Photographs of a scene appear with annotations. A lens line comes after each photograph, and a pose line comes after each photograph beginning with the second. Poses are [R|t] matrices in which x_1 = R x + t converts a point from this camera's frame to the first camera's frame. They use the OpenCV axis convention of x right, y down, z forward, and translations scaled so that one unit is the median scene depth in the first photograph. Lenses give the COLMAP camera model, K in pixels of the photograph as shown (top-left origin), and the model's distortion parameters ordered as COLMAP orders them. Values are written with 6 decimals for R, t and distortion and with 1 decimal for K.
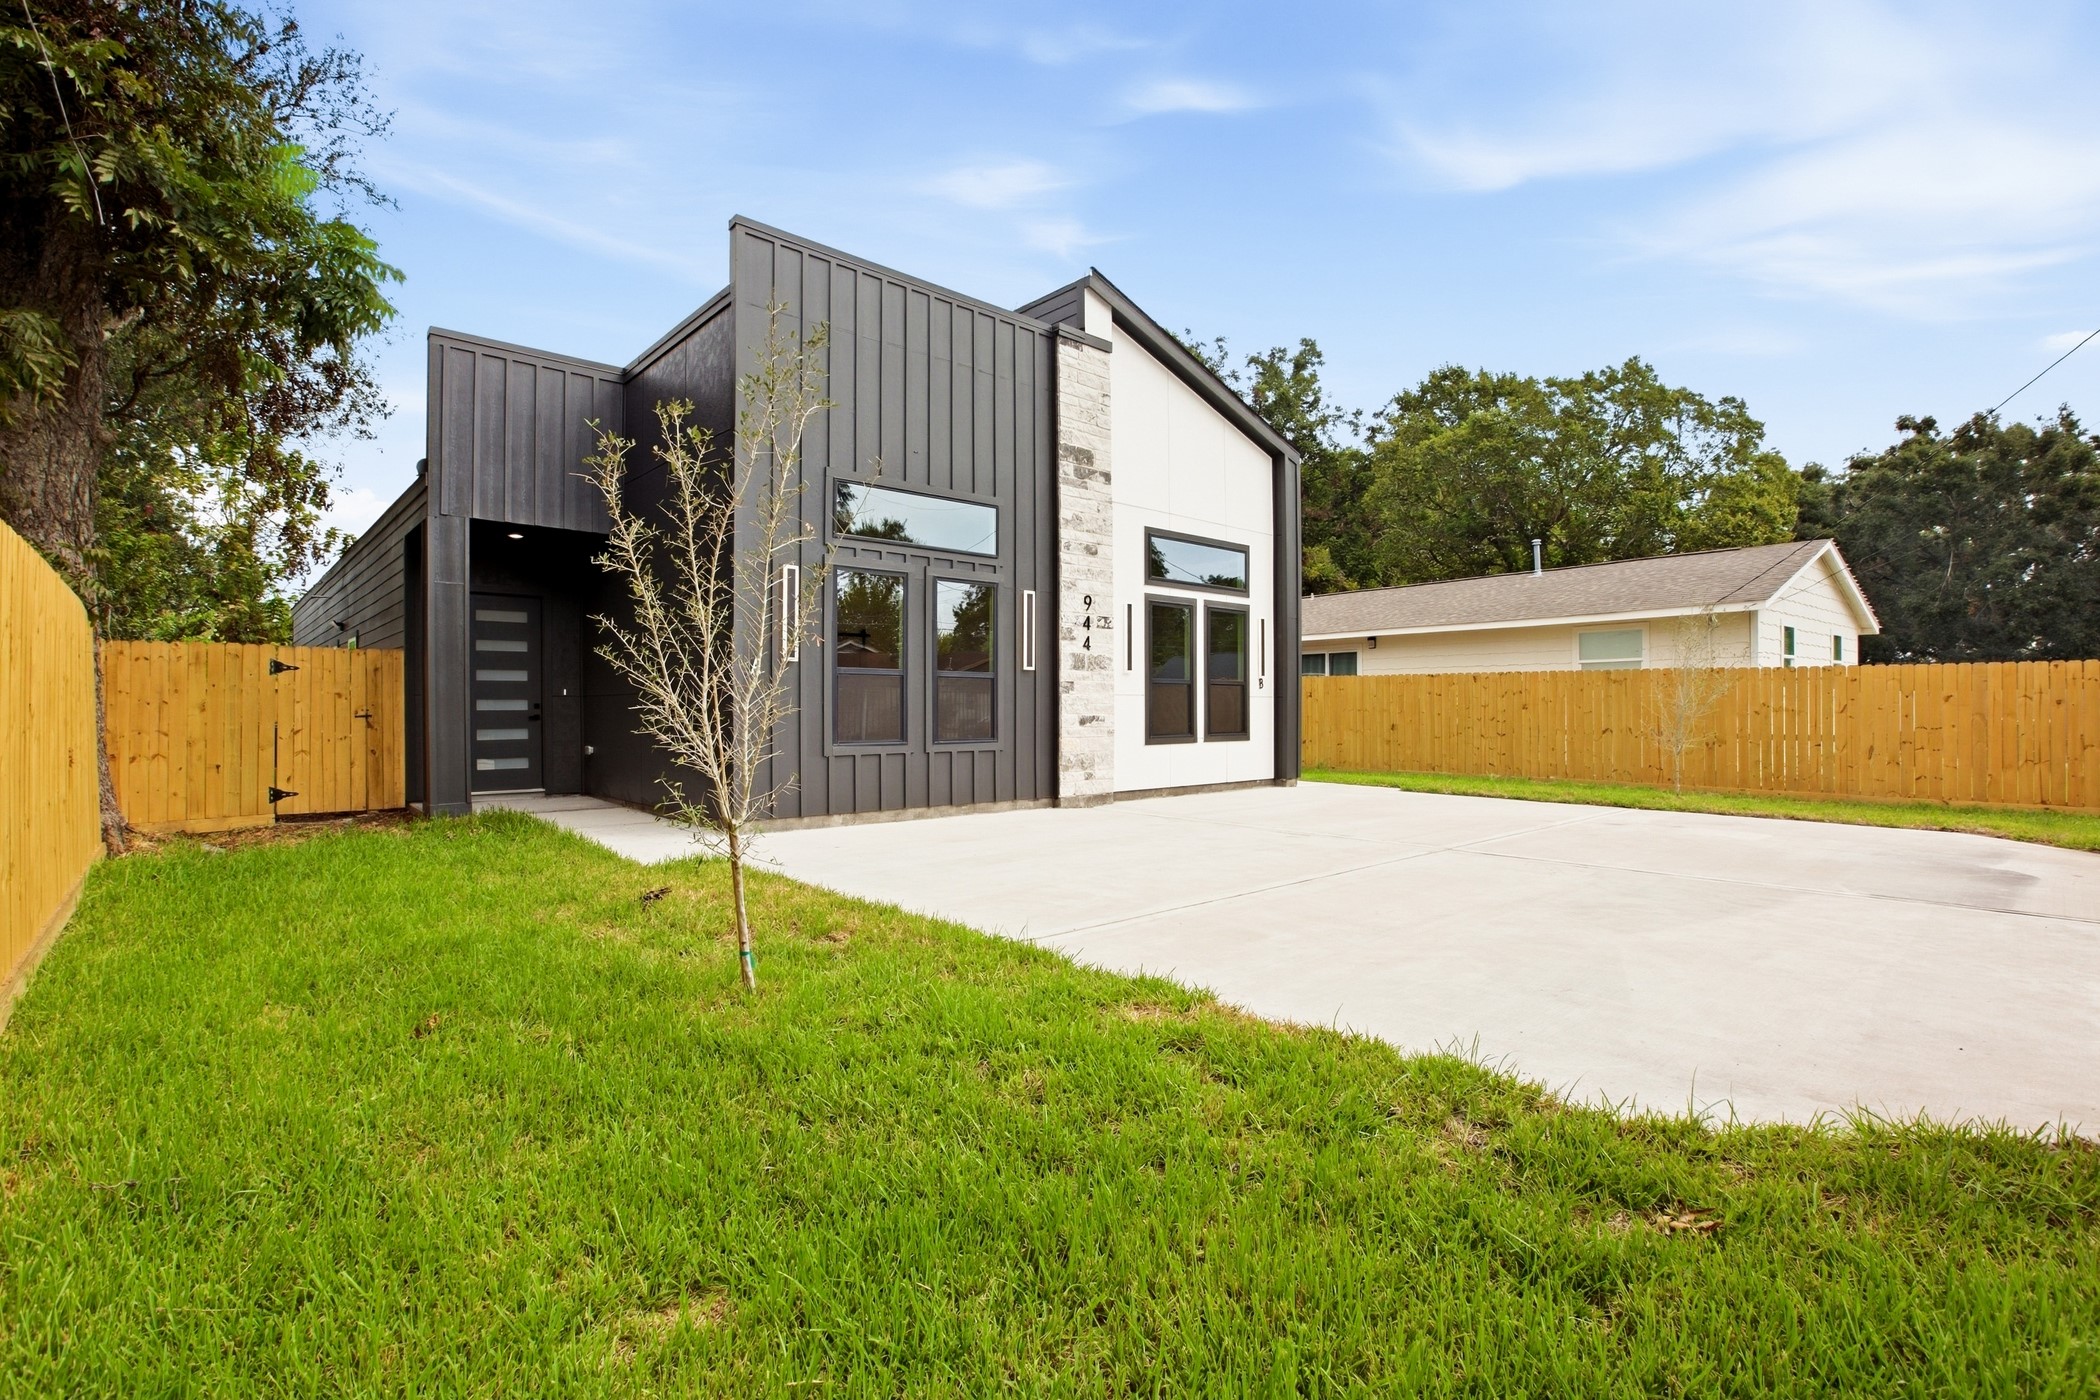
lens RADIAL K [[975.0, 0, 1041.1], [0, 975.0, 708.6], [0, 0, 1]] dist [-0.051067, 0.016396]
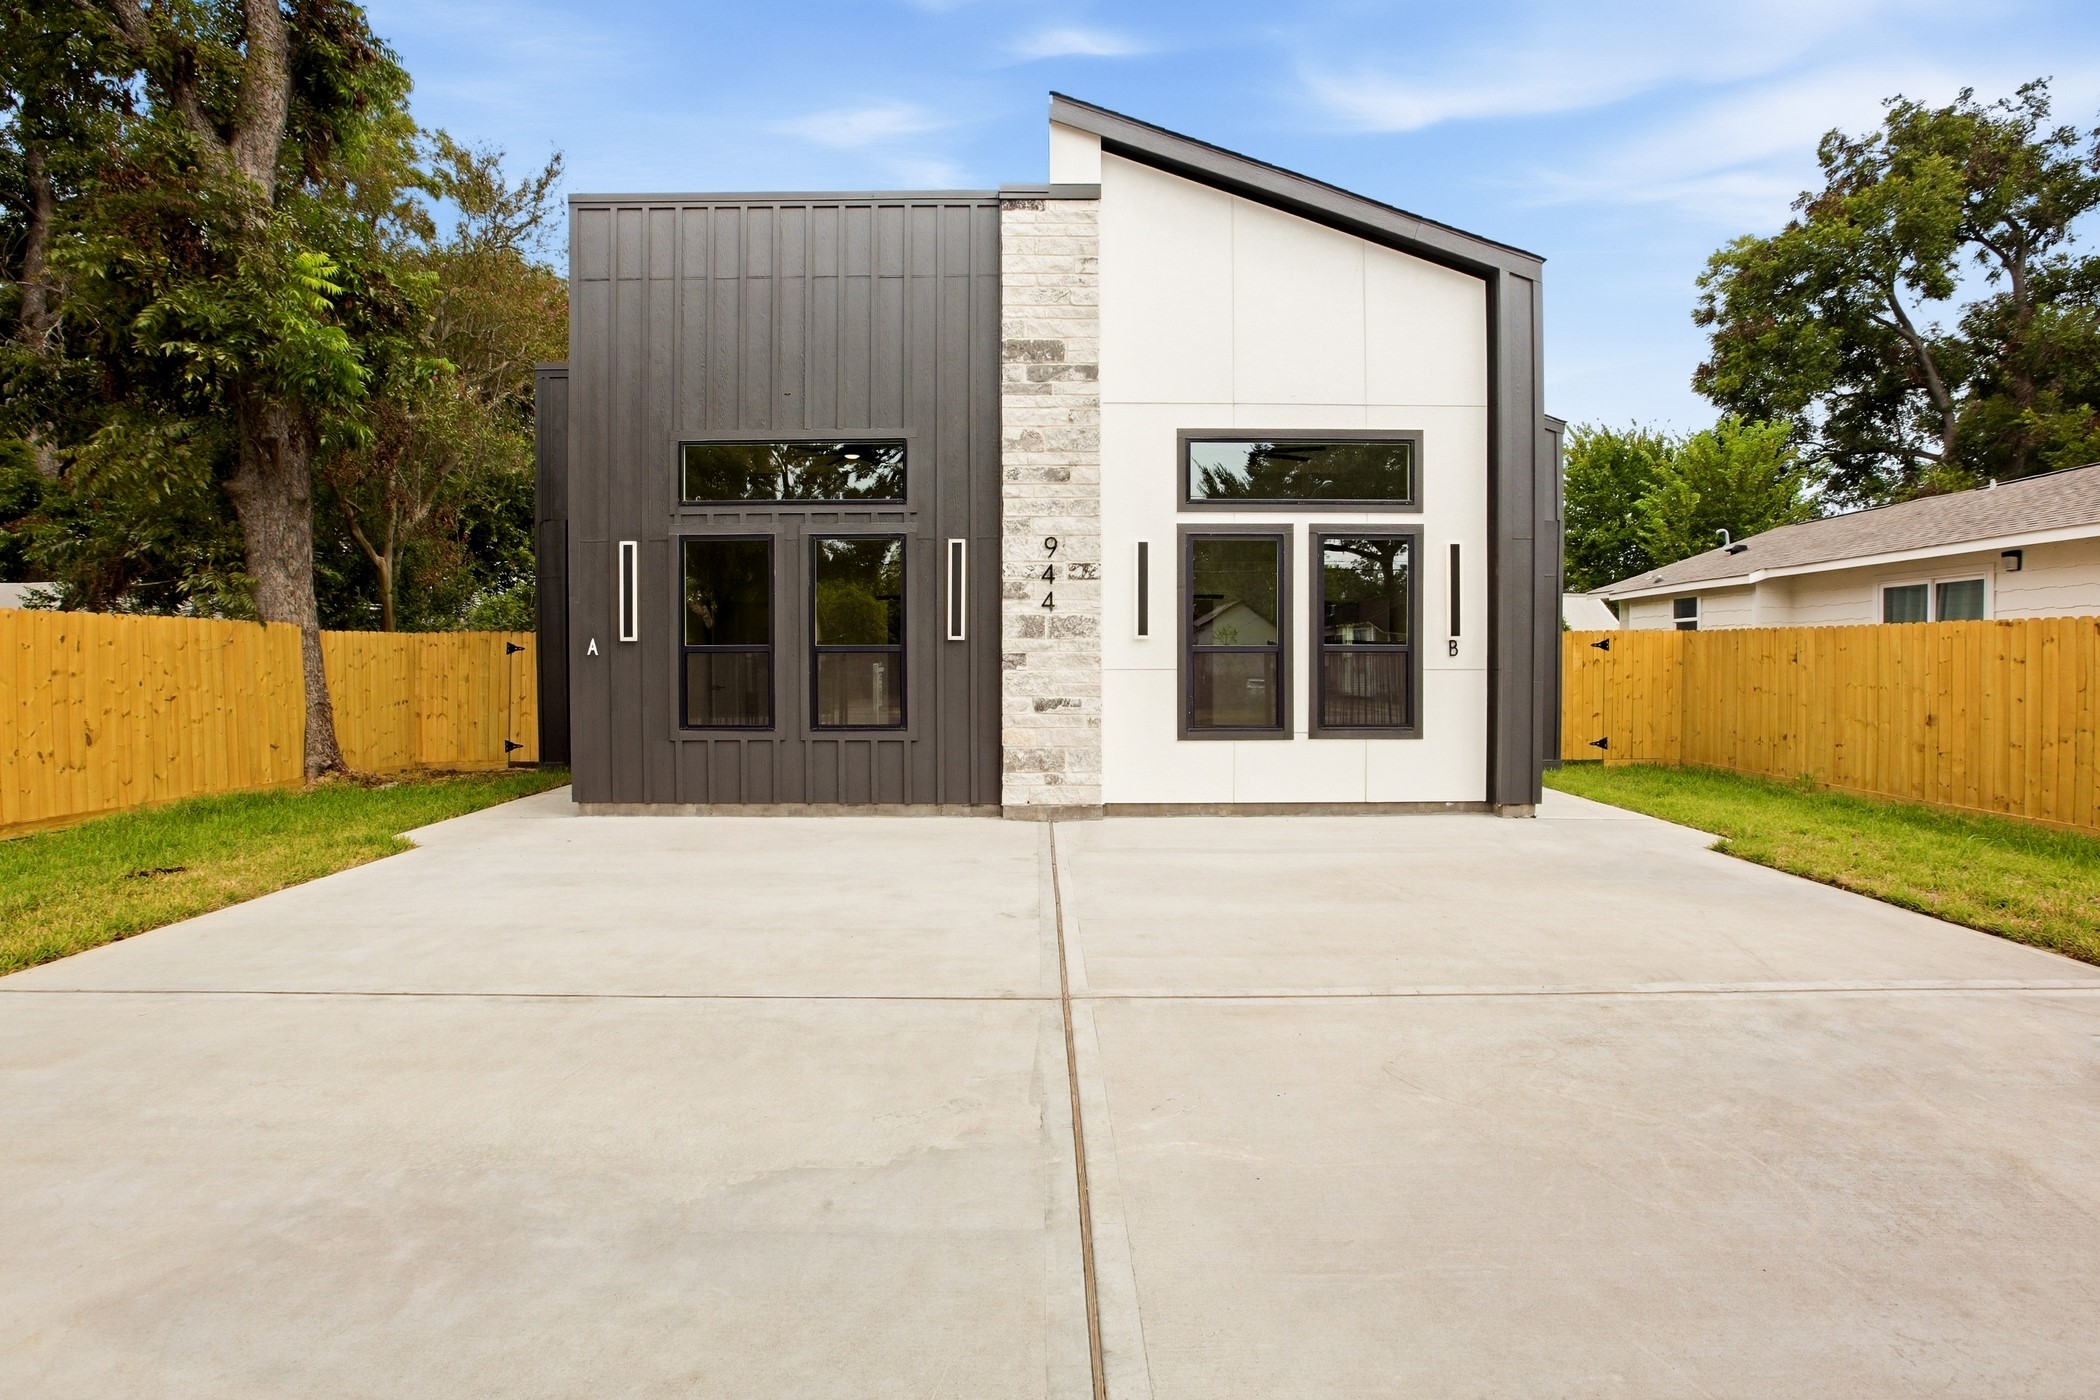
lens RADIAL K [[975.0, 0, 1033.6], [0, 975.0, 678.6], [0, 0, 1]] dist [-0.051067, 0.016396]
pose [[0.738677, 0.010642, -0.673976, 0.549054], [0.001530, 0.999846, 0.017465, -0.021572], [0.674058, -0.013932, 0.738547, 0.448178]]
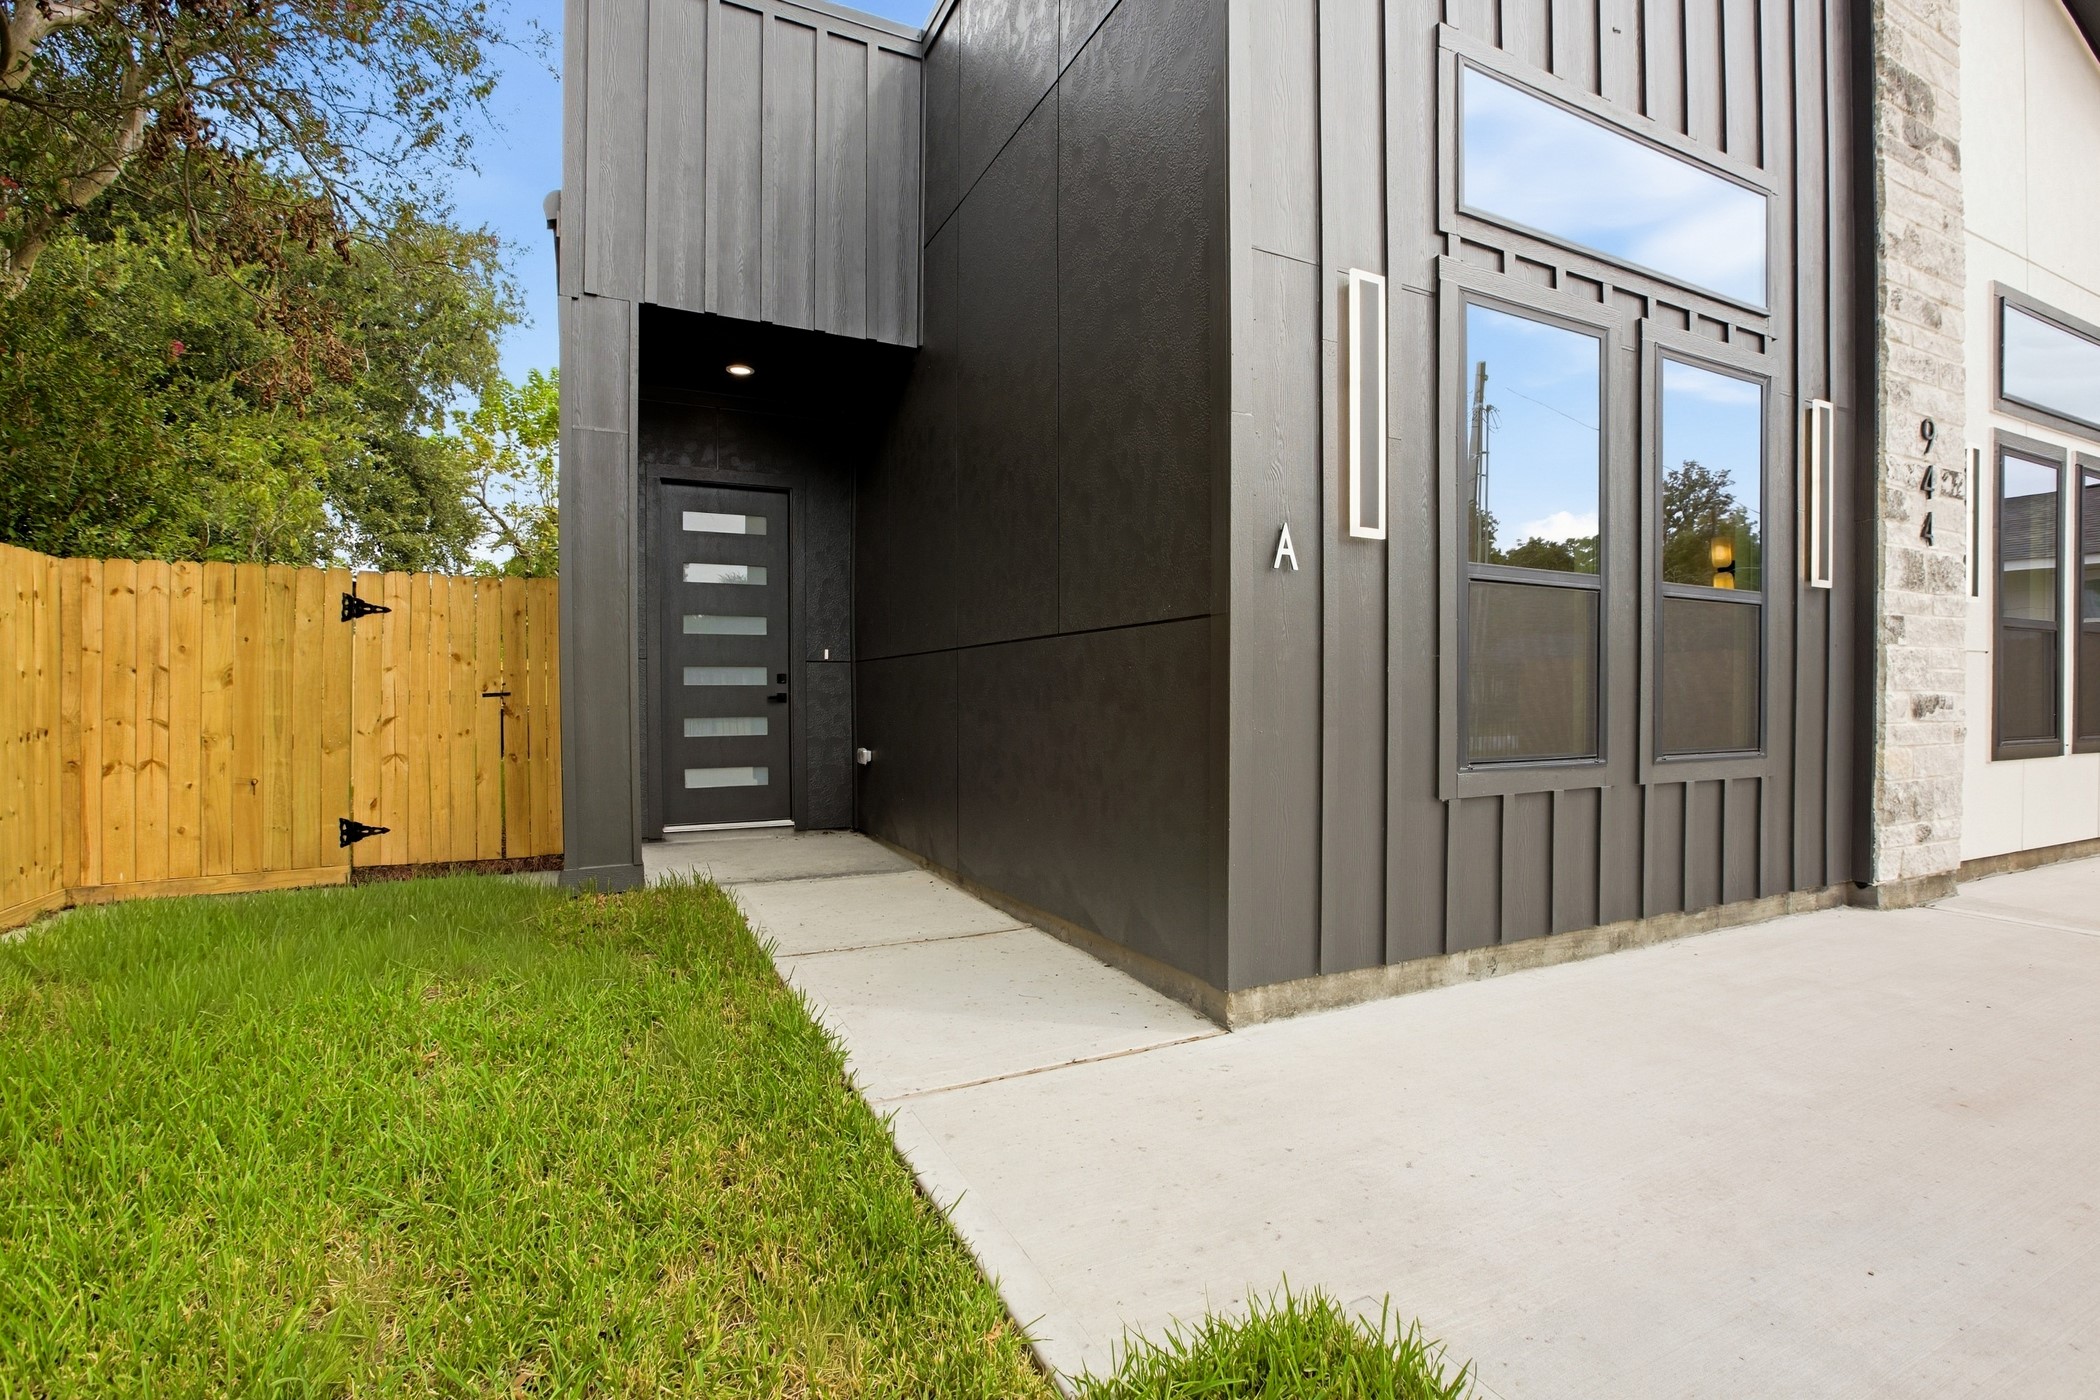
lens RADIAL K [[975.0, 0, 1044.1], [0, 975.0, 710.7], [0, 0, 1]] dist [-0.051067, 0.016396]
pose [[0.962630, 0.005365, -0.270768, -0.220314], [-0.000766, 0.999854, 0.017086, 0.007103], [0.270820, -0.016240, 0.962493, 0.495355]]
